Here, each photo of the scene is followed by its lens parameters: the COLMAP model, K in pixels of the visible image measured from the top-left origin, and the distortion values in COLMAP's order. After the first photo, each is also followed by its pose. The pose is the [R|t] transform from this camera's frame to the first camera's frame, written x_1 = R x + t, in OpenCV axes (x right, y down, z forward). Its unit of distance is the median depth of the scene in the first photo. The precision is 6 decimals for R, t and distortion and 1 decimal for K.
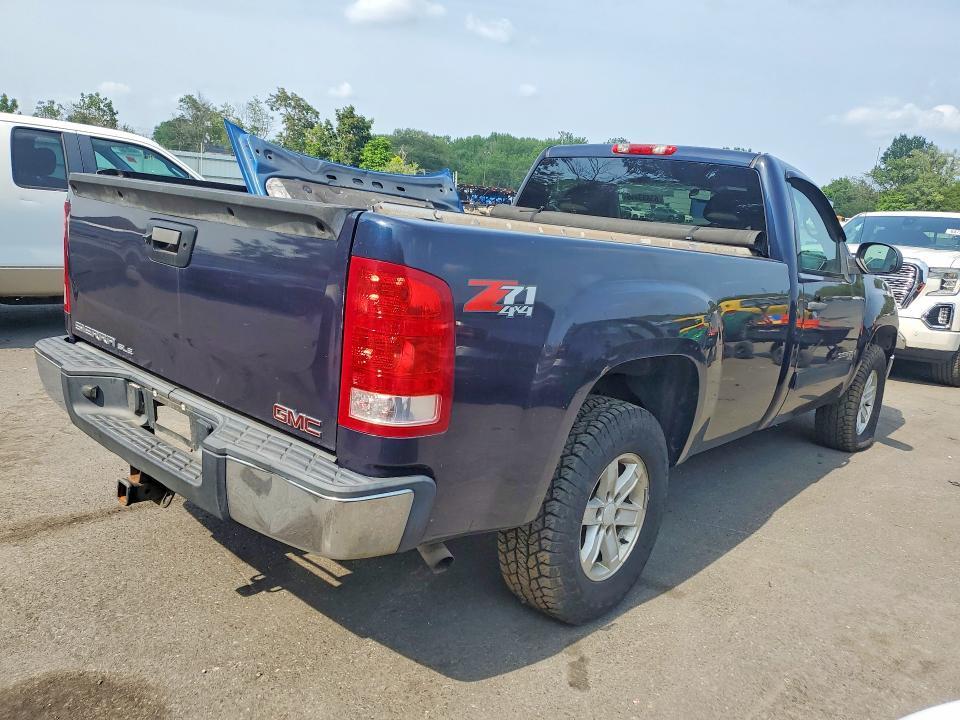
lens RADIAL K [[750.7, 0, 481.7], [0, 750.7, 357.3], [0, 0, 1]] dist [0.014021, -0.007452]
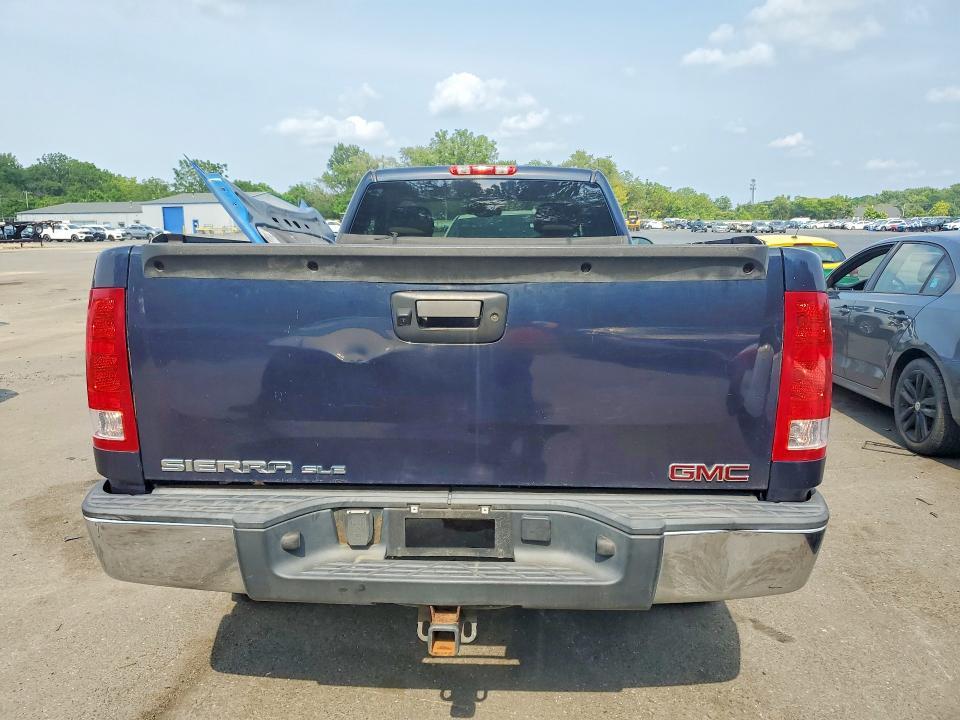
lens RADIAL K [[750.7, 0, 481.2], [0, 750.7, 362.1], [0, 0, 1]] dist [0.014021, -0.007452]
pose [[0.774231, -0.193365, 0.602641, -0.779111], [0.197375, 0.978467, 0.060381, -0.129499], [-0.601340, 0.072198, 0.795724, 0.304838]]
